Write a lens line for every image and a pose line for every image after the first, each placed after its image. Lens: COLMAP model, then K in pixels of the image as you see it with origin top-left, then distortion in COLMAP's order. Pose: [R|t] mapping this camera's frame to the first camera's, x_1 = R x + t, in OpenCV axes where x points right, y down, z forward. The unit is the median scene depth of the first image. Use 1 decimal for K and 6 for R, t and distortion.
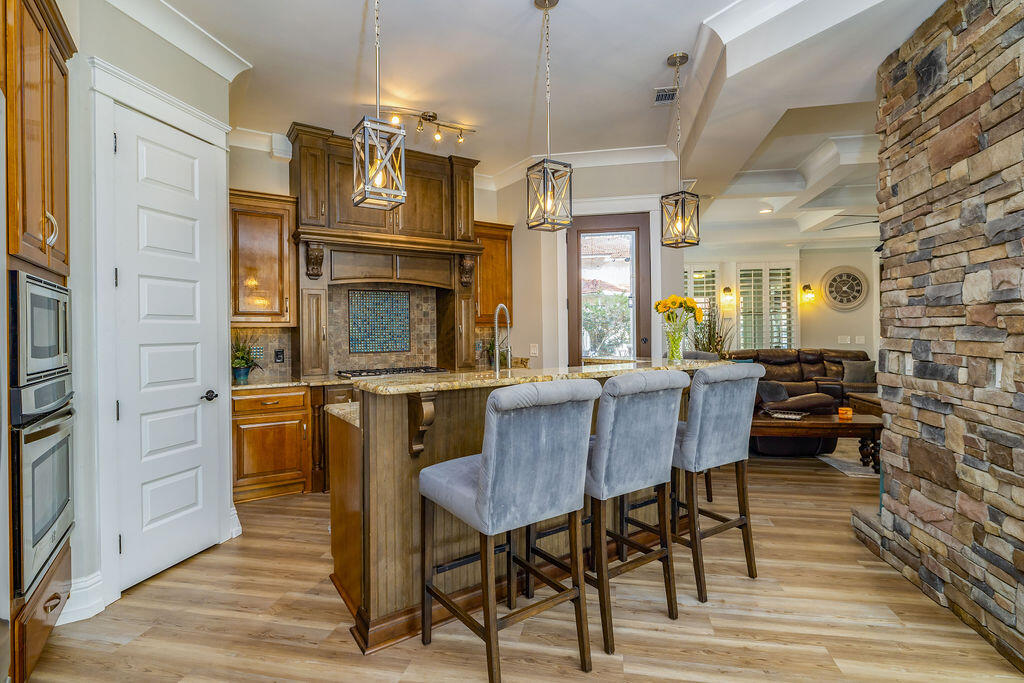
lens RADIAL K [[505.1, 0, 515.4], [0, 505.1, 332.7], [0, 0, 1]] dist [0.001200, -0.000175]
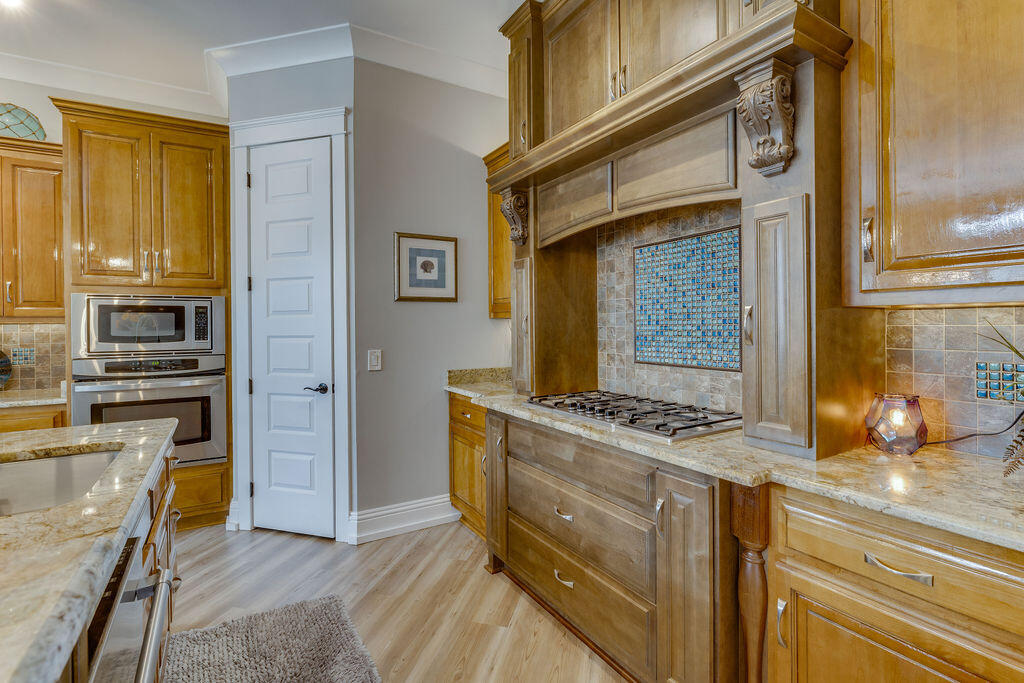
lens RADIAL K [[457.0, 0, 523.3], [0, 457.0, 322.5], [0, 0, 1]] dist [-0.017493, 0.000086]
pose [[-0.047287, 0.009226, -0.998839, 0.106601], [0.009107, 0.999920, 0.008805, -0.005016], [0.998840, -0.008680, -0.047367, 0.537270]]
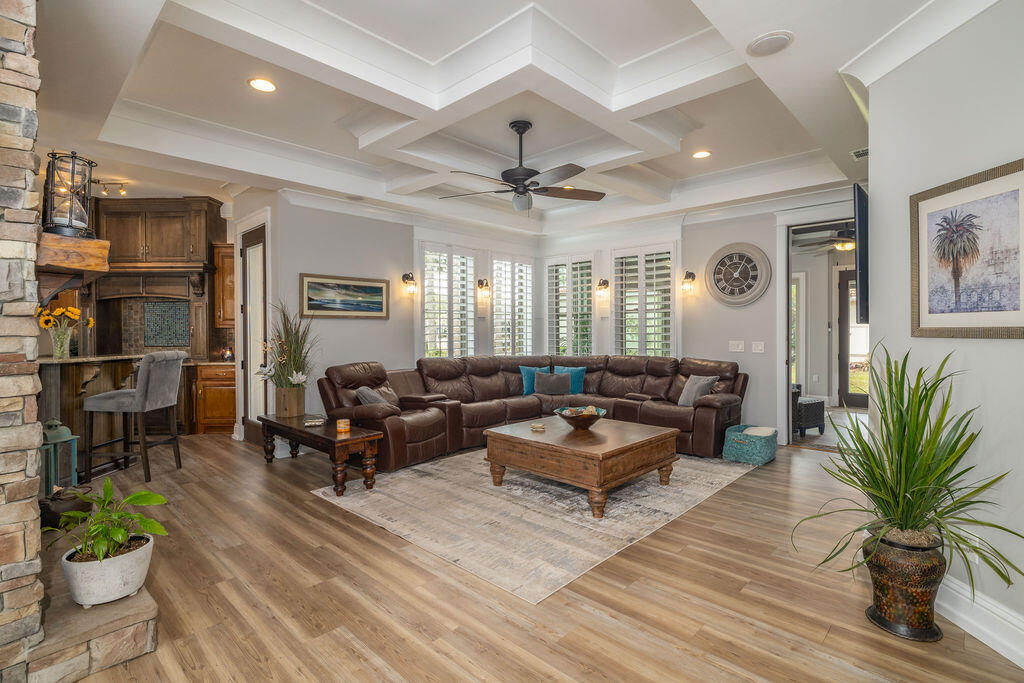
lens RADIAL K [[490.6, 0, 502.1], [0, 490.6, 336.7], [0, 0, 1]] dist [-0.000168, -0.000222]
pose [[0.832090, 0.015856, -0.554414, 0.764153], [-0.005512, 0.999778, 0.020321, -0.012453], [0.554614, -0.013853, 0.831993, 0.242753]]
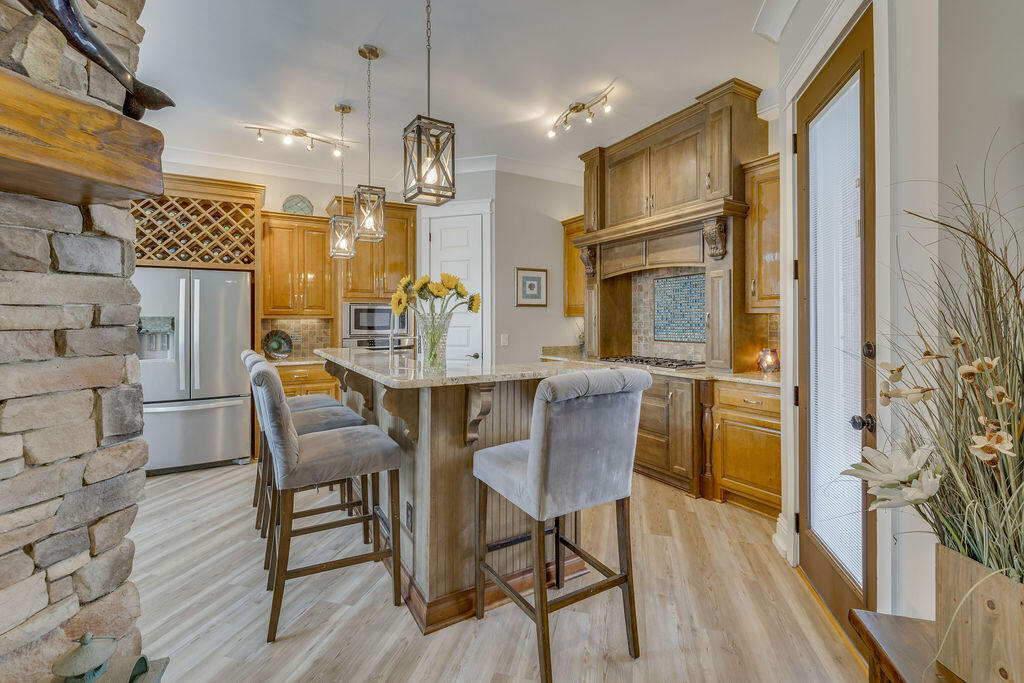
lens RADIAL K [[444.0, 0, 513.5], [0, 444.0, 319.9], [0, 0, 1]] dist [0.000455, 0.000075]
pose [[-0.068184, 0.012139, -0.997599, 0.356878], [0.006415, 0.999911, 0.011728, -0.008407], [0.997652, -0.005600, -0.068256, 0.461856]]
